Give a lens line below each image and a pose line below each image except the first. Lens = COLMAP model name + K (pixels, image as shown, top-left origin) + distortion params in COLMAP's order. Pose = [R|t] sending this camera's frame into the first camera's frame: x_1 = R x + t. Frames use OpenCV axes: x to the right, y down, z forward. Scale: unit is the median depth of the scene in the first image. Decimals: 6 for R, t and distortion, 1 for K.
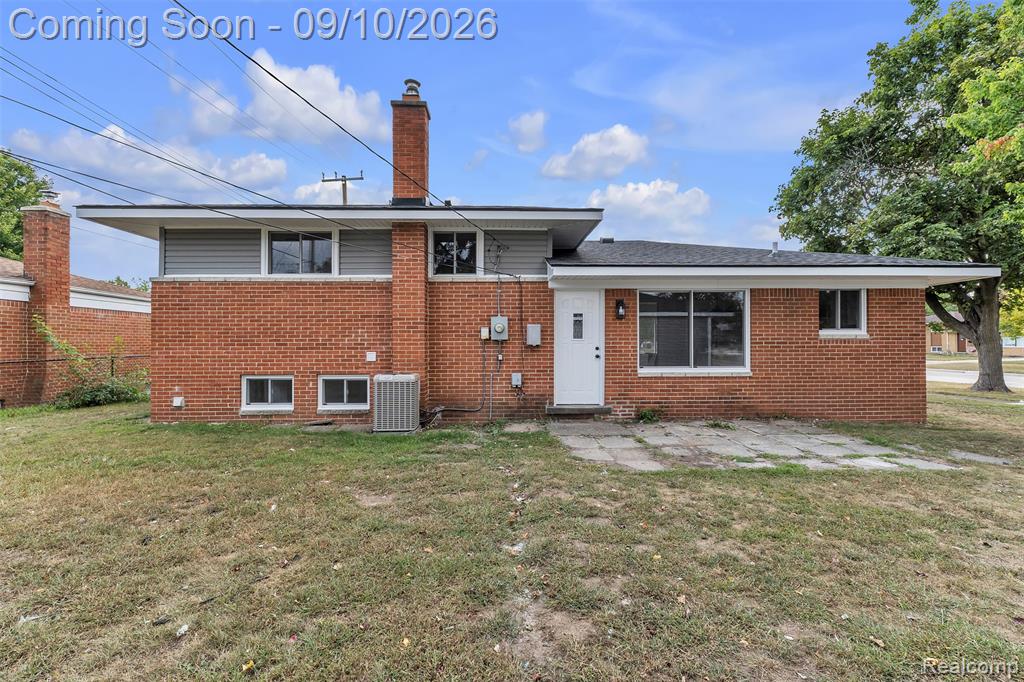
lens RADIAL K [[429.0, 0, 512.9], [0, 429.0, 340.6], [0, 0, 1]] dist [0.004688, 0.000558]
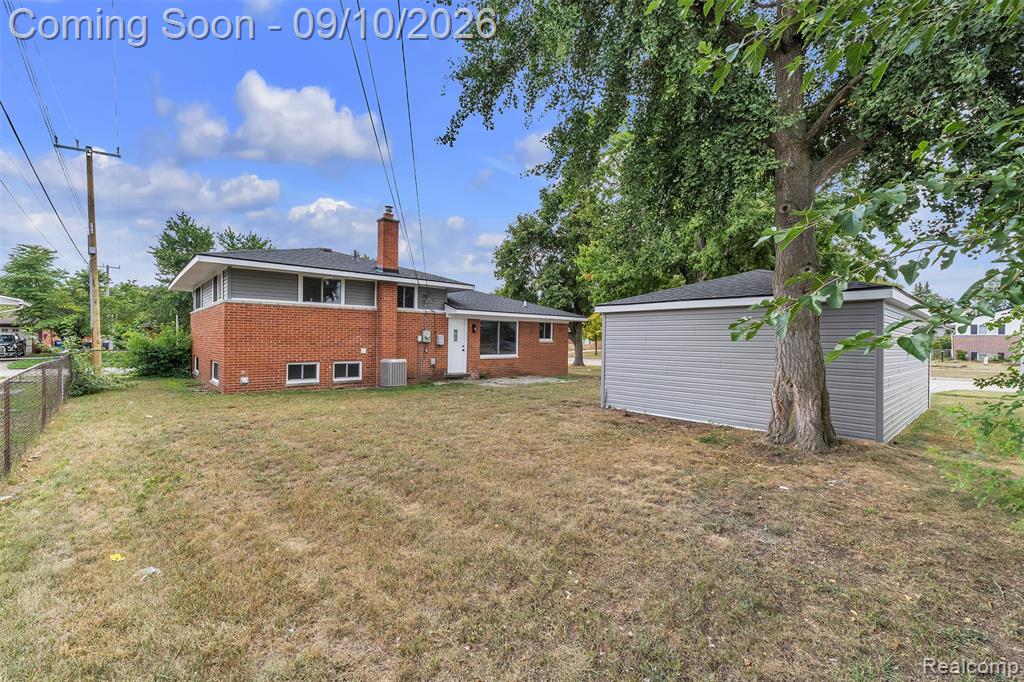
lens RADIAL K [[429.0, 0, 512.2], [0, 429.0, 340.6], [0, 0, 1]] dist [0.004688, 0.000558]
pose [[0.765635, 0.009070, 0.643211, -1.011389], [-0.016349, 0.999852, 0.005362, -0.025752], [-0.643067, -0.014621, 0.765670, -0.801842]]
